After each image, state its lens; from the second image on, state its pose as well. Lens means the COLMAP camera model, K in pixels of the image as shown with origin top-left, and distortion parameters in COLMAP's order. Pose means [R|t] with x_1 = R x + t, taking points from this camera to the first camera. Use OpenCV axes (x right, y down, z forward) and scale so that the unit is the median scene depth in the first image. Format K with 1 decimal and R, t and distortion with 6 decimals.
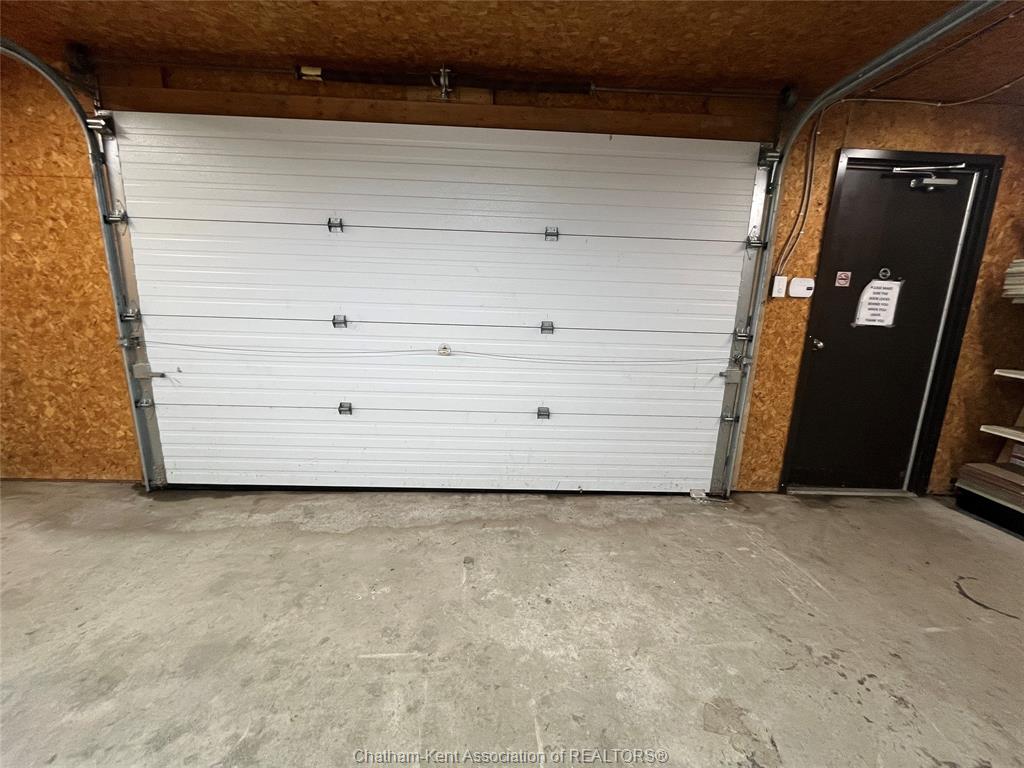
lens RADIAL K [[411.7, 0, 512.0], [0, 411.7, 384.0], [0, 0, 1]] dist [-0.004775, -0.000512]
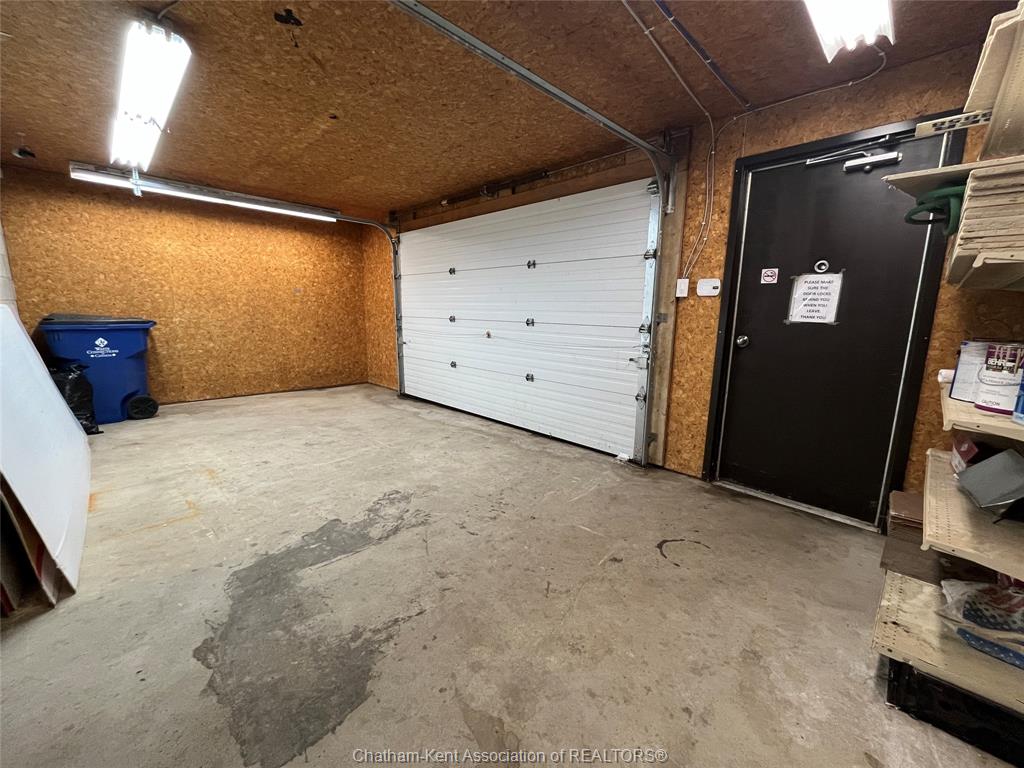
lens RADIAL K [[411.7, 0, 512.0], [0, 411.7, 384.0], [0, 0, 1]] dist [-0.004775, -0.000512]
pose [[0.683484, 0.108234, -0.721897, 1.198264], [-0.143901, 0.989518, 0.012116, 0.088629], [0.715641, 0.095601, 0.691894, -0.126856]]
